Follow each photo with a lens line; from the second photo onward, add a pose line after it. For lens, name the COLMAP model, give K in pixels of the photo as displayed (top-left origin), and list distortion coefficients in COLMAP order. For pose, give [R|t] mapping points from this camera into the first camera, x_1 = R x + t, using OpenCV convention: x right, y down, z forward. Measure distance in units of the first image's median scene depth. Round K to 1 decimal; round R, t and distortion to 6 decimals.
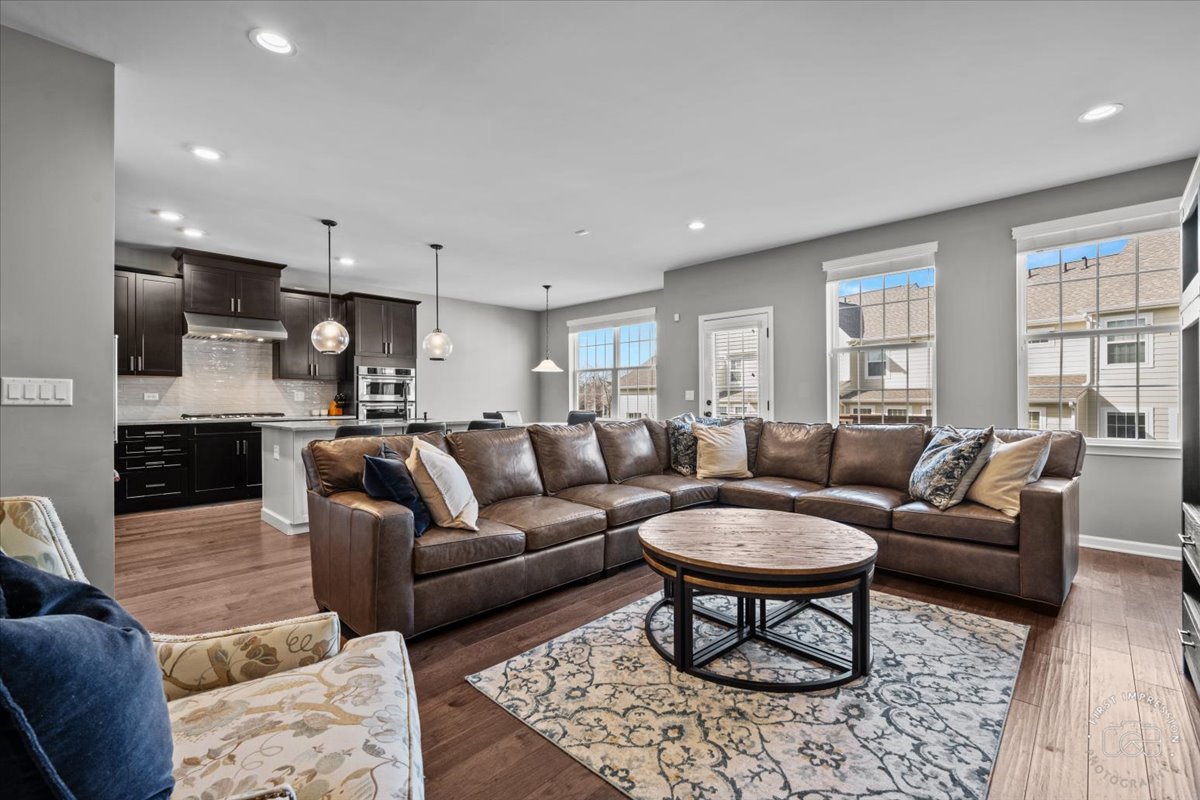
lens RADIAL K [[512.4, 0, 596.8], [0, 512.4, 397.5], [0, 0, 1]] dist [-0.000611, 0.000624]
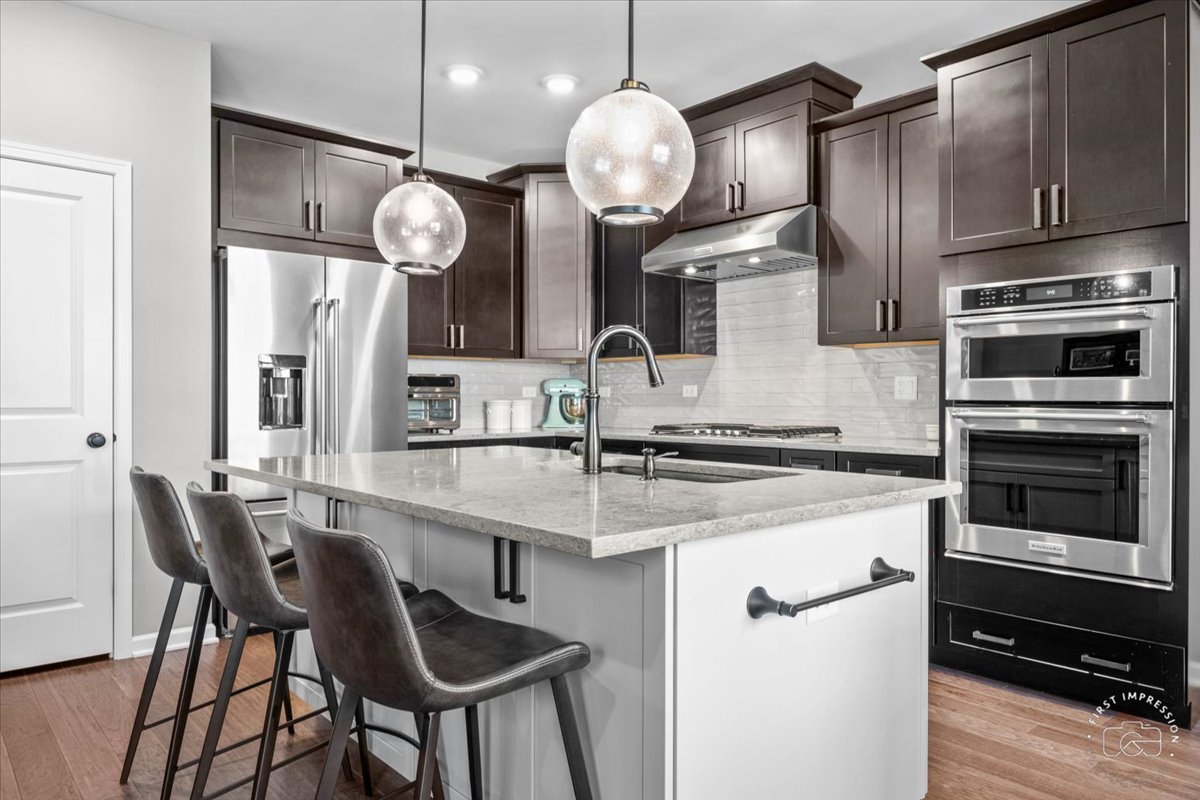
lens RADIAL K [[811.7, 0, 608.0], [0, 811.7, 398.8], [0, 0, 1]] dist [0.011910, 0.000844]
pose [[-0.077003, 0.001597, -0.997030, 0.045495], [0.003234, 0.999994, 0.001352, 0.004850], [0.997026, -0.003120, -0.077008, 0.879163]]
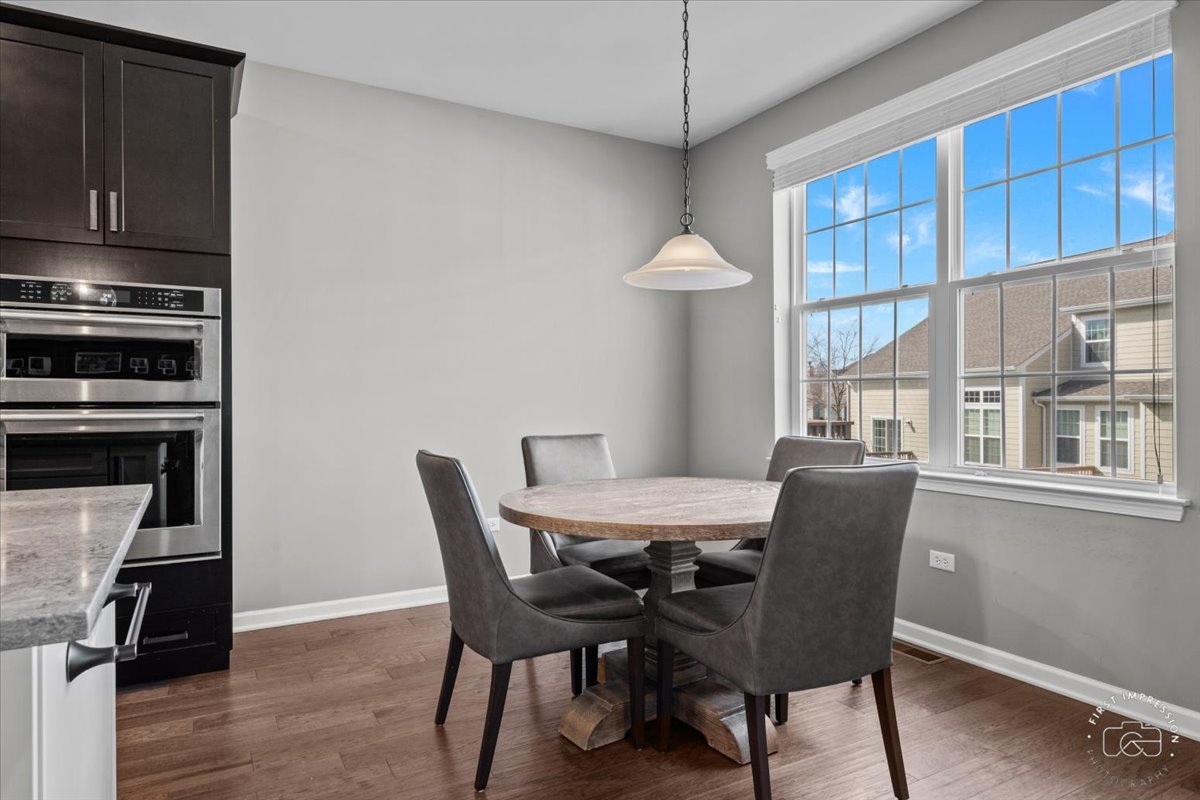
lens RADIAL K [[719.0, 0, 602.2], [0, 719.0, 395.6], [0, 0, 1]] dist [-0.005111, 0.000241]
pose [[0.959401, -0.002439, -0.282036, -0.044261], [0.002898, 0.999995, 0.001211, 0.004142], [0.282032, -0.001979, 0.959403, 0.773107]]
